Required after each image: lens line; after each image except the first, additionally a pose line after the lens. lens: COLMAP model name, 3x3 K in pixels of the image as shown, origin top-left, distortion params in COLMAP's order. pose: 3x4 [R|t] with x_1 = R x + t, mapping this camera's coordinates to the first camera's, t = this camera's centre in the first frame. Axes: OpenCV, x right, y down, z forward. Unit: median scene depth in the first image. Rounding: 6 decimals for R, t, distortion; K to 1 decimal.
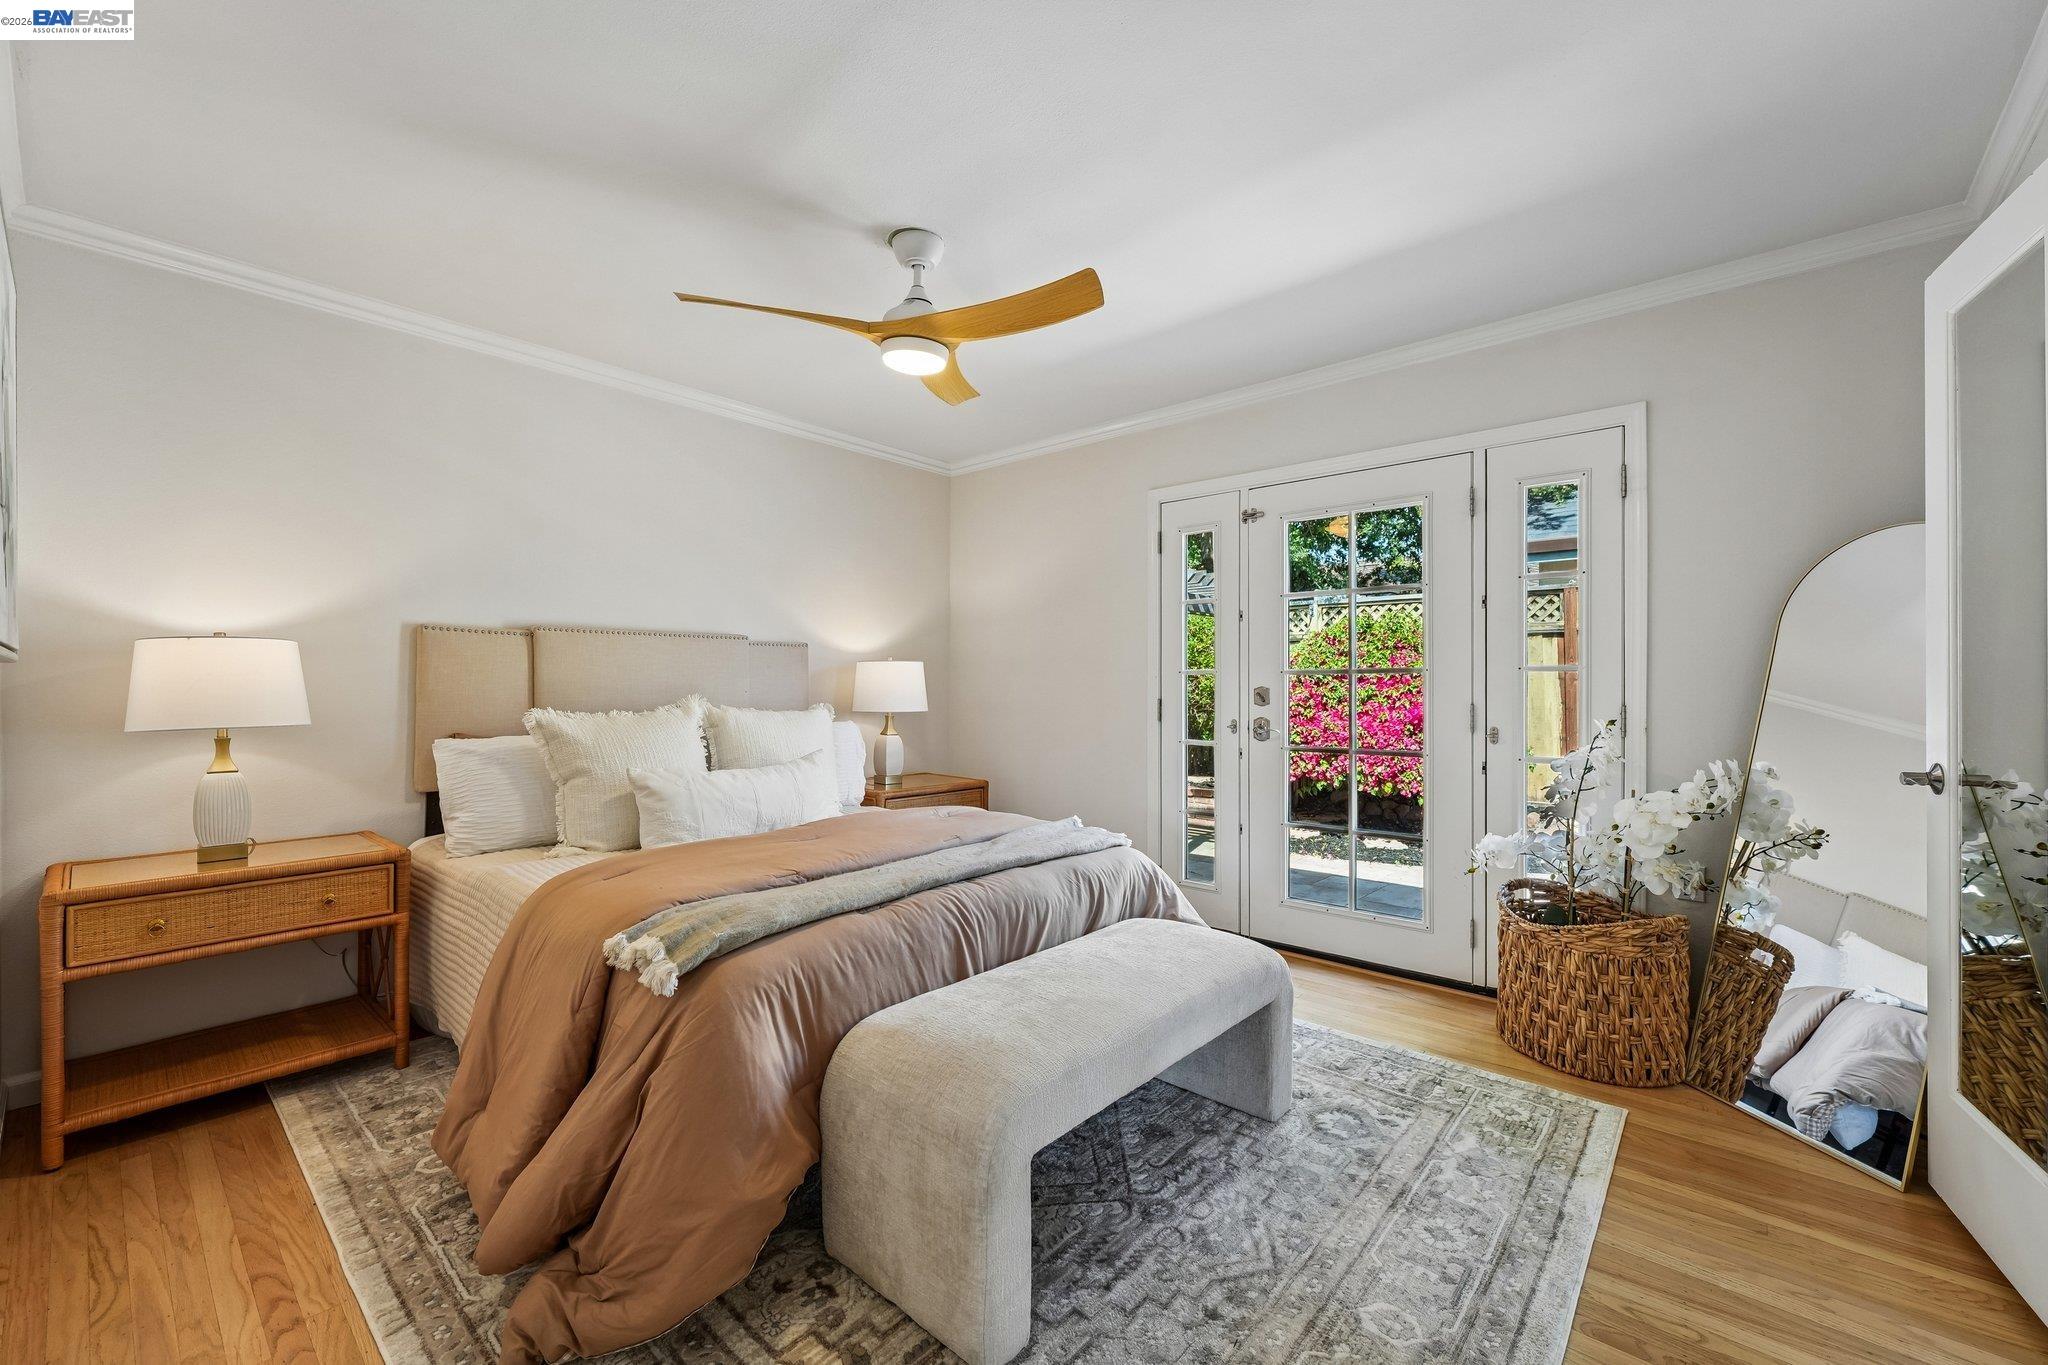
lens RADIAL K [[819.2, 0, 1008.5], [0, 819.2, 681.8], [0, 0, 1]] dist [0.001101, 0.000316]
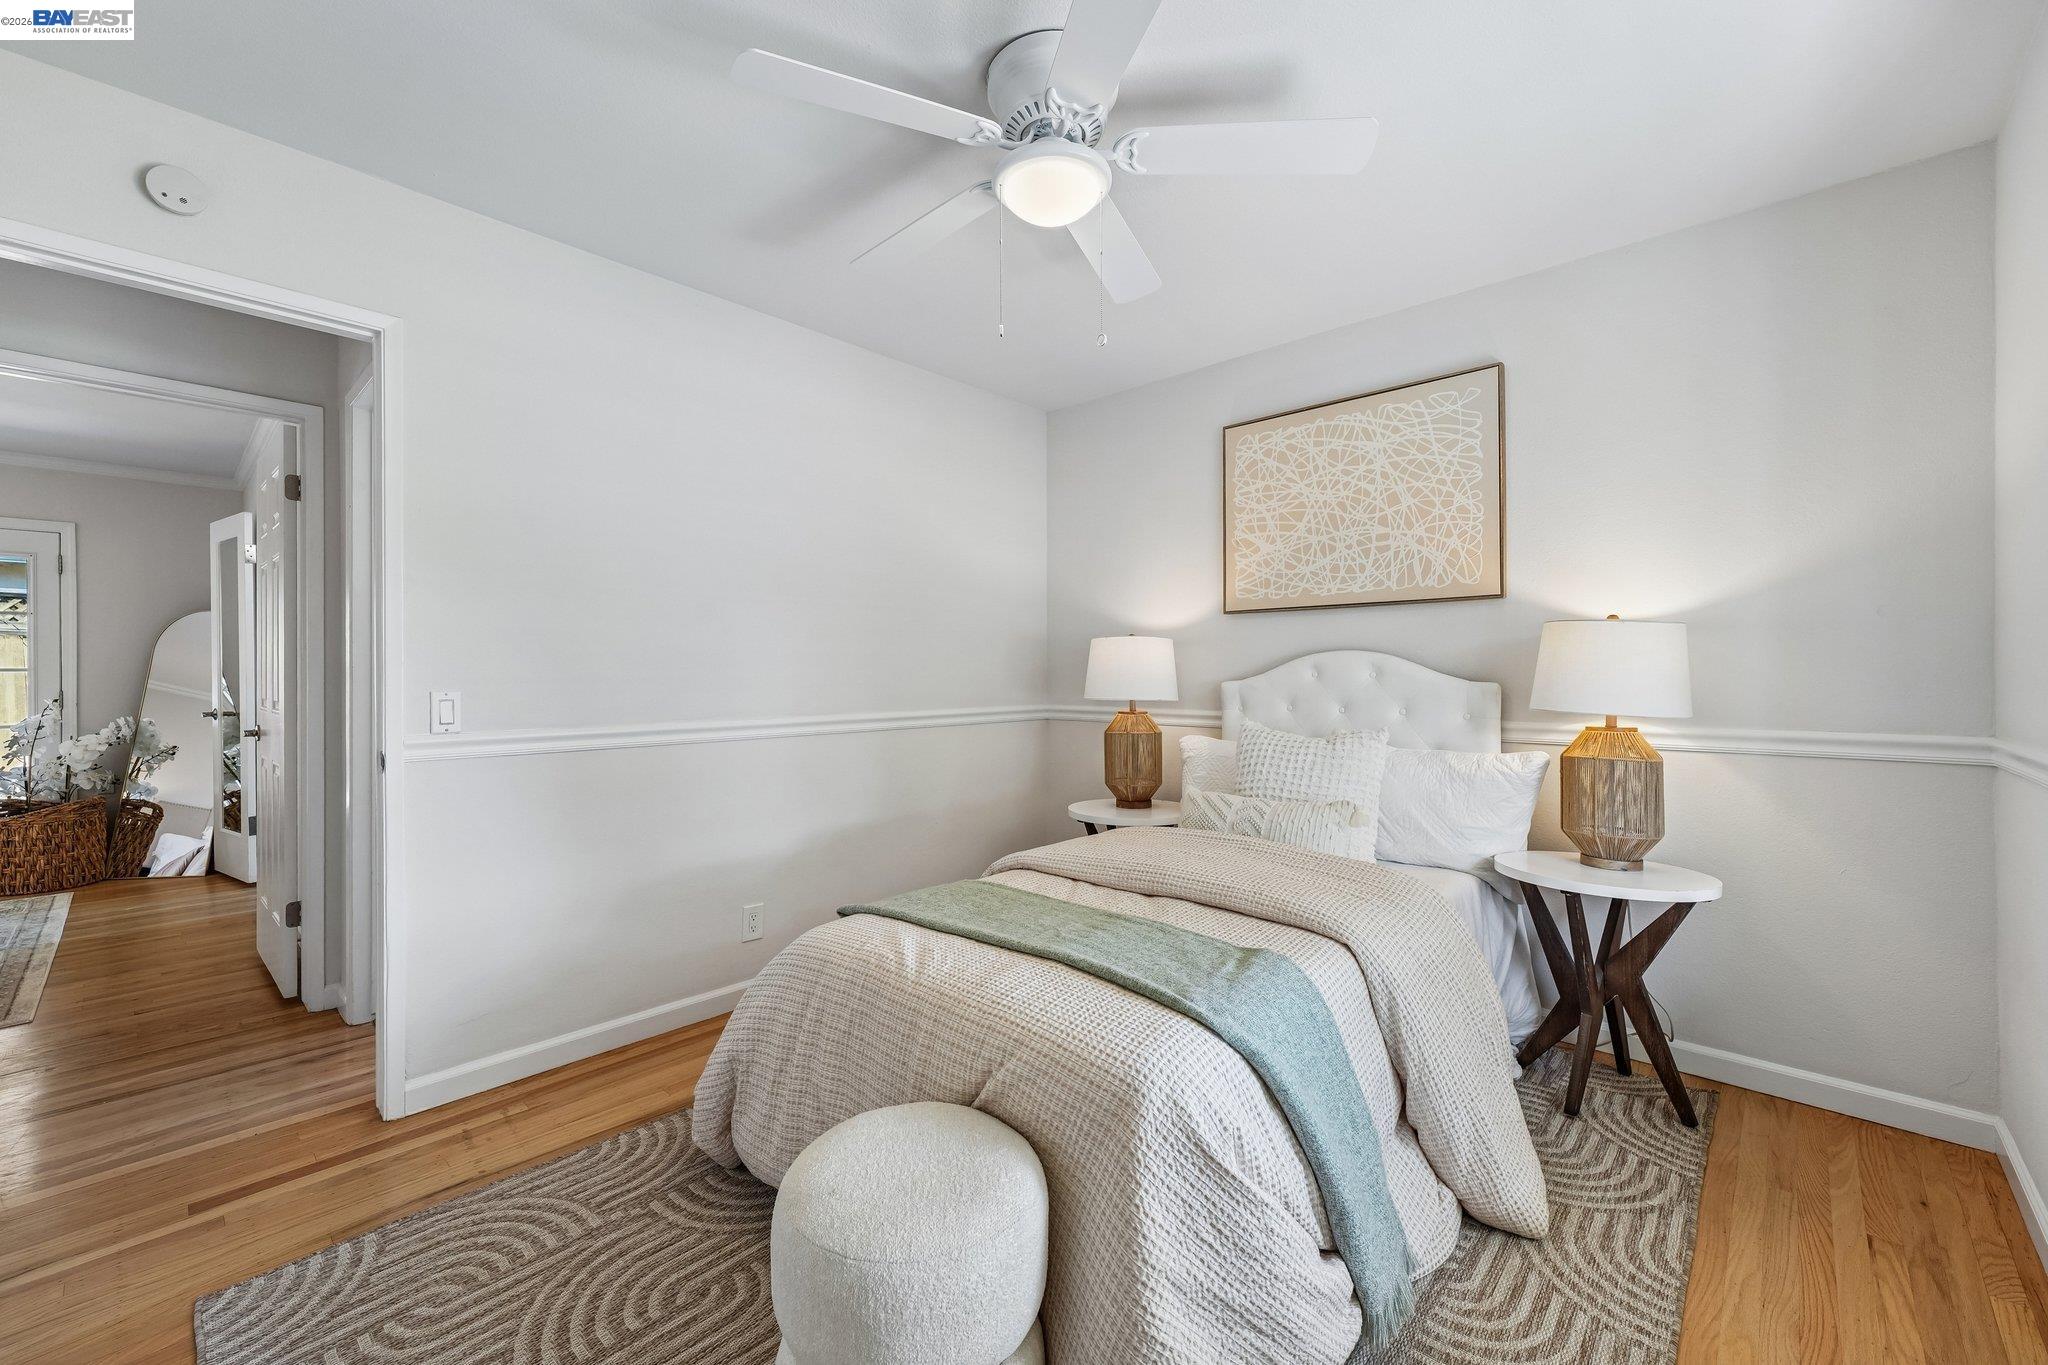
lens RADIAL K [[819.2, 0, 1019.3], [0, 819.2, 677.6], [0, 0, 1]] dist [0.001101, 0.000316]
pose [[0.018395, -0.007494, 0.999803, -1.078503], [0.001056, 0.999972, 0.007475, -0.012610], [-0.999830, 0.000919, 0.018402, -1.207076]]
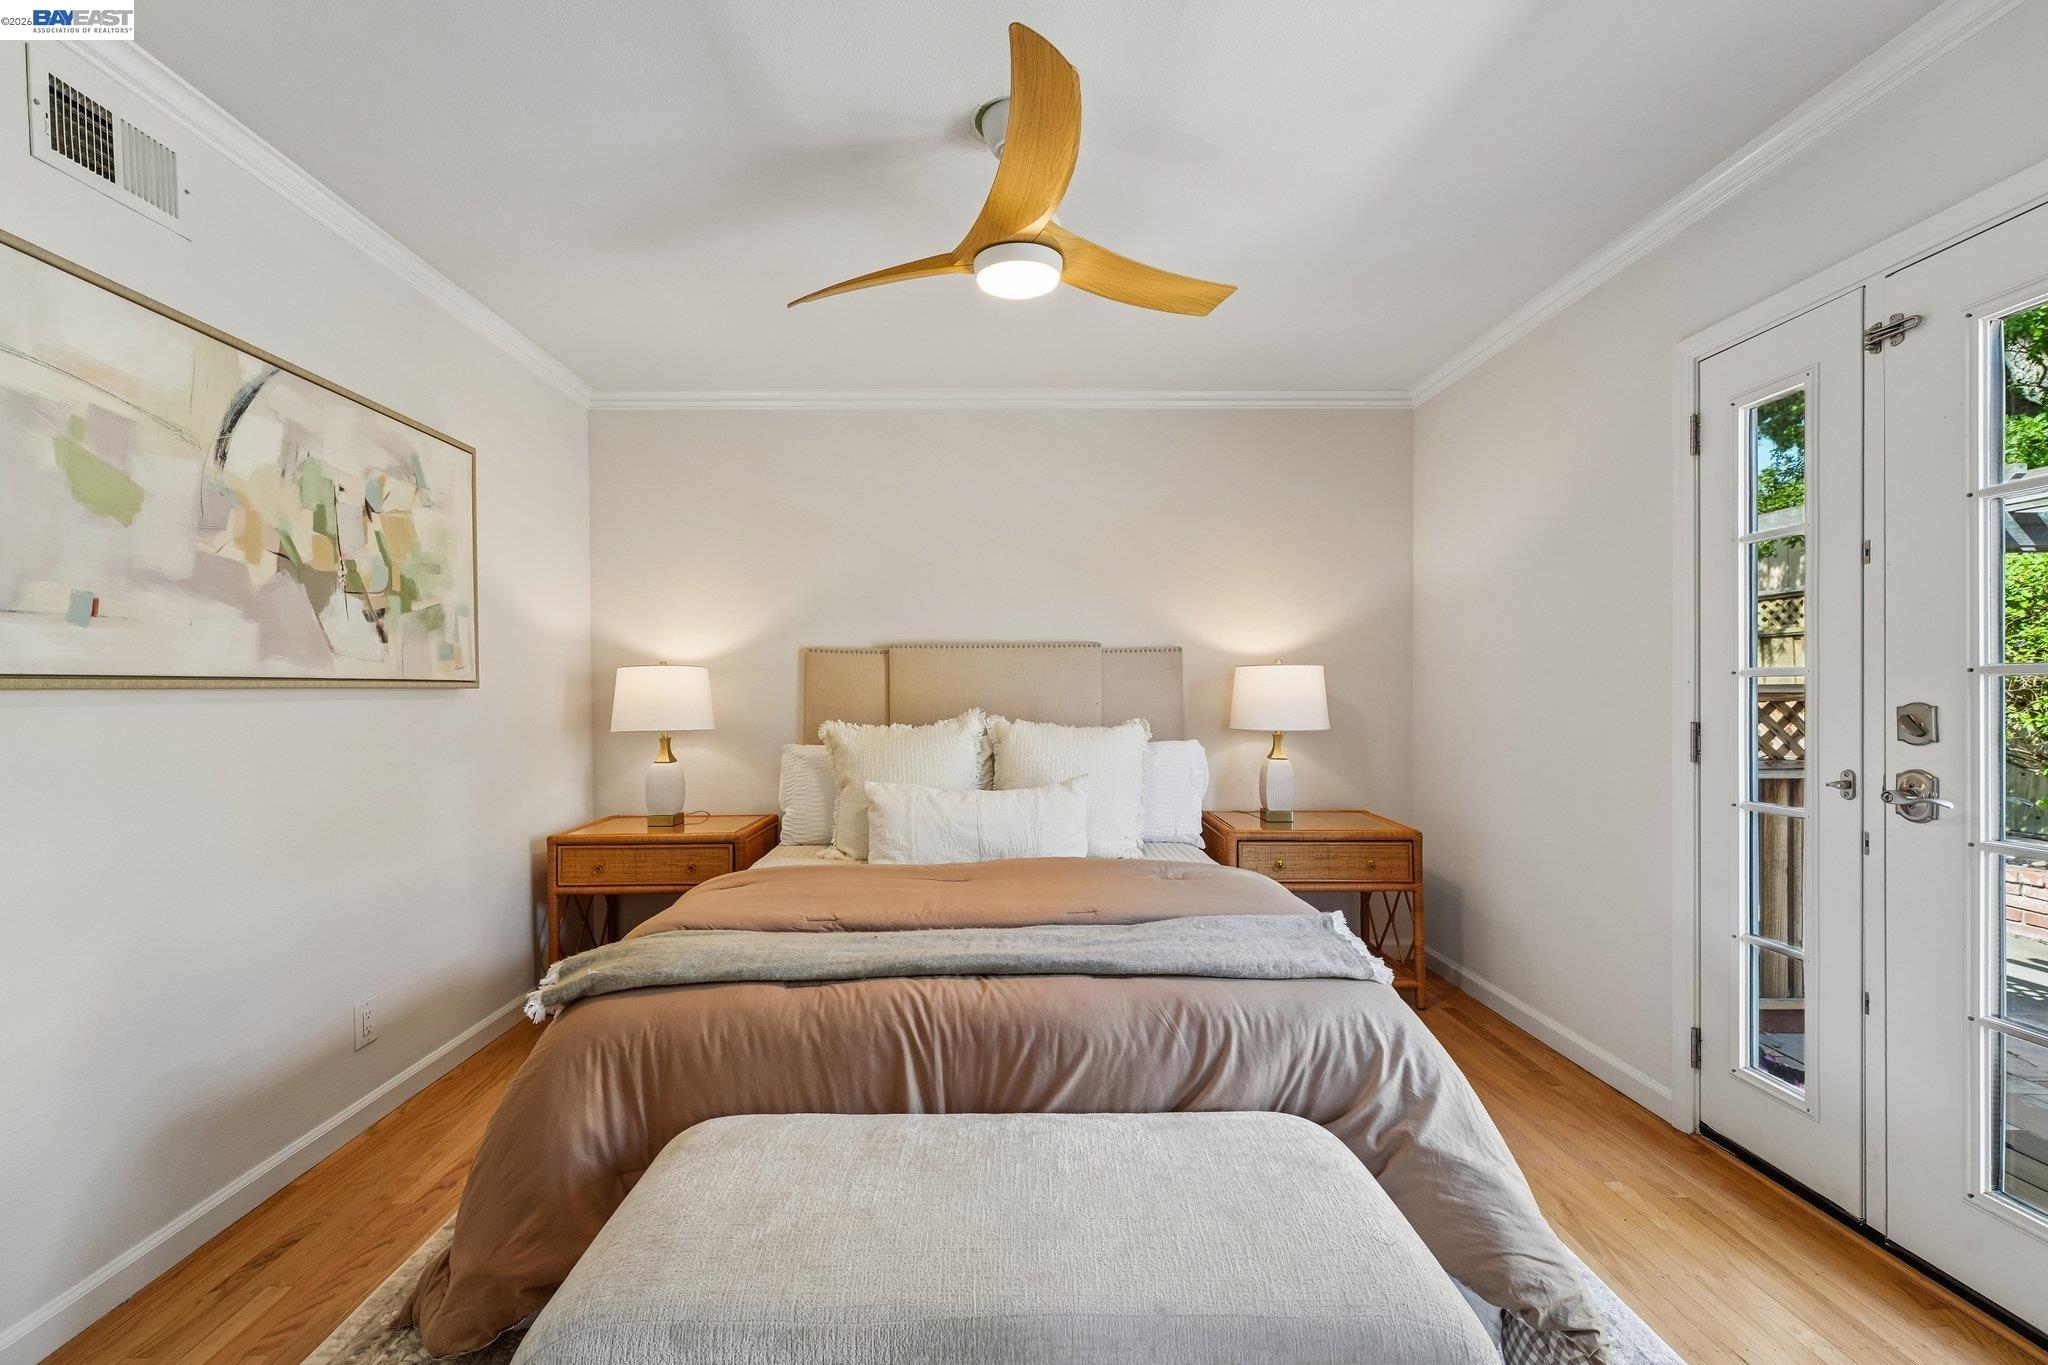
lens RADIAL K [[819.2, 0, 1024.2], [0, 819.2, 694.6], [0, 0, 1]] dist [0.001101, 0.000316]
pose [[0.679654, -0.000304, -0.733533, 0.424227], [0.009327, 0.999923, 0.008228, -0.009324], [0.733474, -0.012434, 0.679604, 0.454778]]
